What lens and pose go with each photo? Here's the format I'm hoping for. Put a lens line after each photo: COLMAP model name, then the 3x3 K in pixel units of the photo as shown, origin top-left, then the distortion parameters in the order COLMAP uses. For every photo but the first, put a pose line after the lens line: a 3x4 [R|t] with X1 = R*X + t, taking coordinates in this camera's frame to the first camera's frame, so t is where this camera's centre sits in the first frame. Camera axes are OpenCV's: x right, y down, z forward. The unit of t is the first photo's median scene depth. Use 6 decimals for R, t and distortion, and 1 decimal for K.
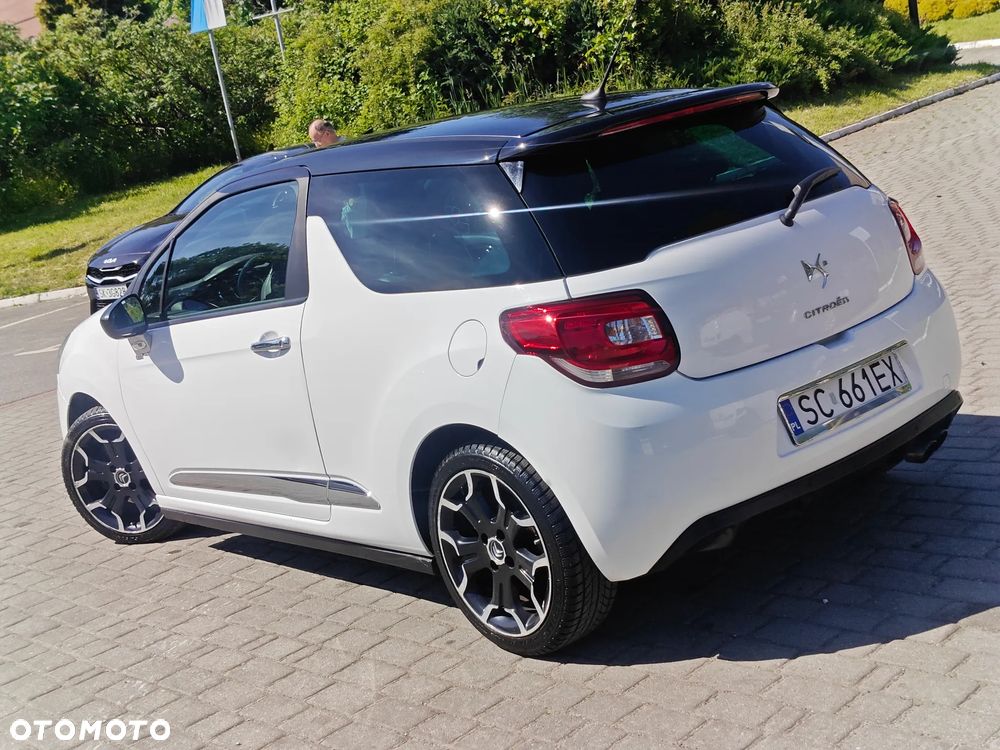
lens RADIAL K [[1265.8, 0, 500.0], [0, 1265.8, 375.0], [0, 0, 1]] dist [0.194994, -0.588545]
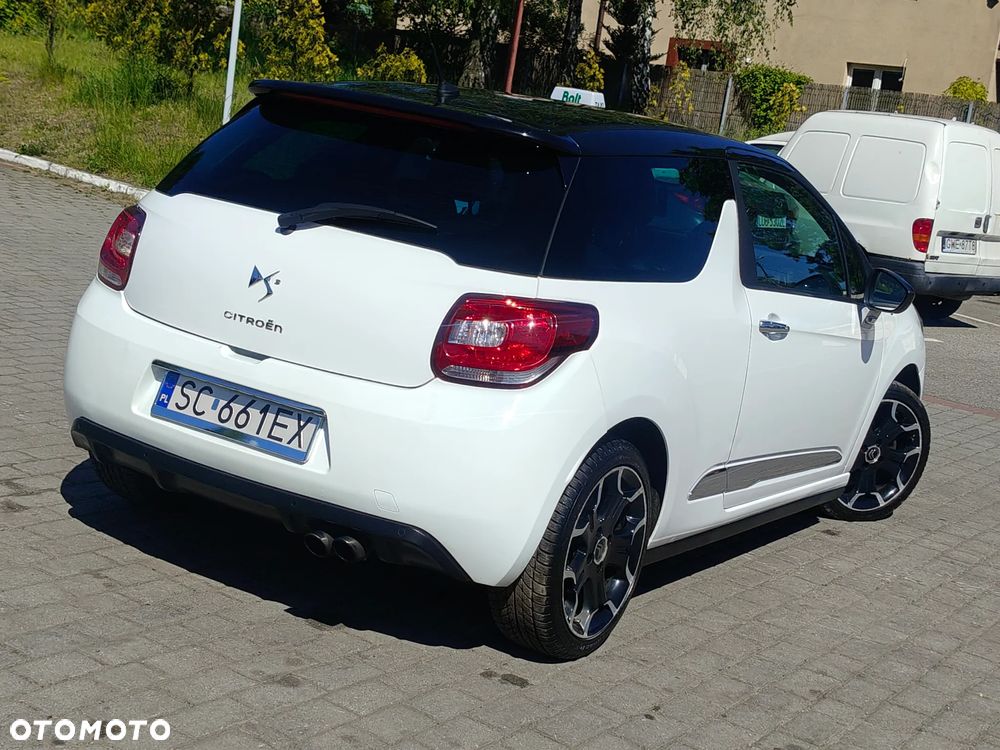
lens RADIAL K [[1462.7, 0, 500.0], [0, 1462.7, 375.0], [0, 0, 1]] dist [0.296097, -0.988131]
pose [[0.275564, 0.401114, -0.873597, 0.883107], [-0.393442, 0.876240, 0.278222, -0.272385], [0.877079, 0.267042, 0.399275, 0.505387]]
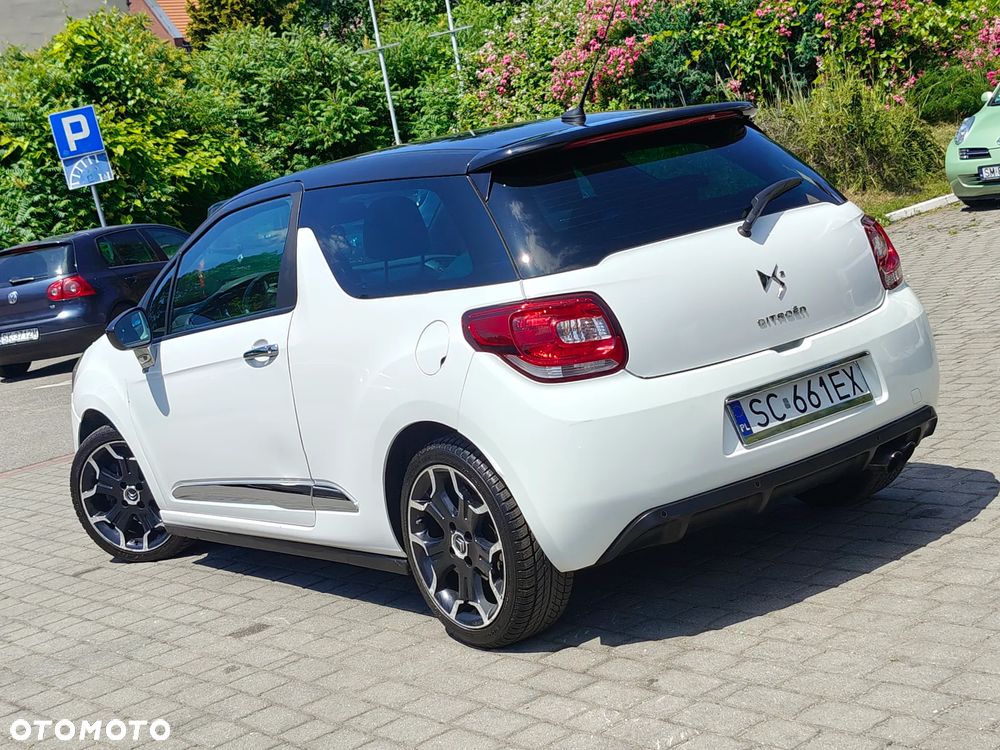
lens RADIAL K [[1383.8, 0, 500.0], [0, 1383.8, 375.0], [0, 0, 1]] dist [0.334152, -1.167197]
pose [[0.997825, 0.016751, -0.063753, 0.069849], [-0.019994, 0.998520, -0.050578, 0.039183], [0.062812, 0.051743, 0.996683, -0.095465]]
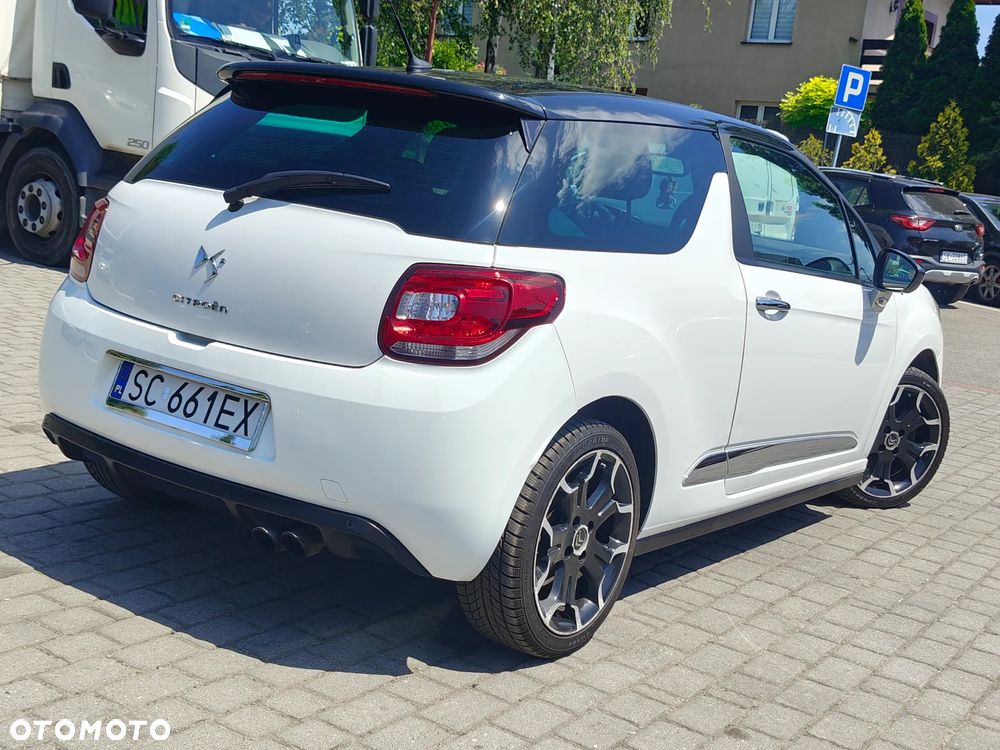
lens RADIAL K [[1243.7, 0, 500.0], [0, 1243.7, 375.0], [0, 0, 1]] dist [0.241473, -0.737967]
pose [[0.221003, 0.379115, -0.898571, 0.769610], [-0.349677, 0.890898, 0.289875, -0.233149], [0.910431, 0.250146, 0.329459, 0.629085]]
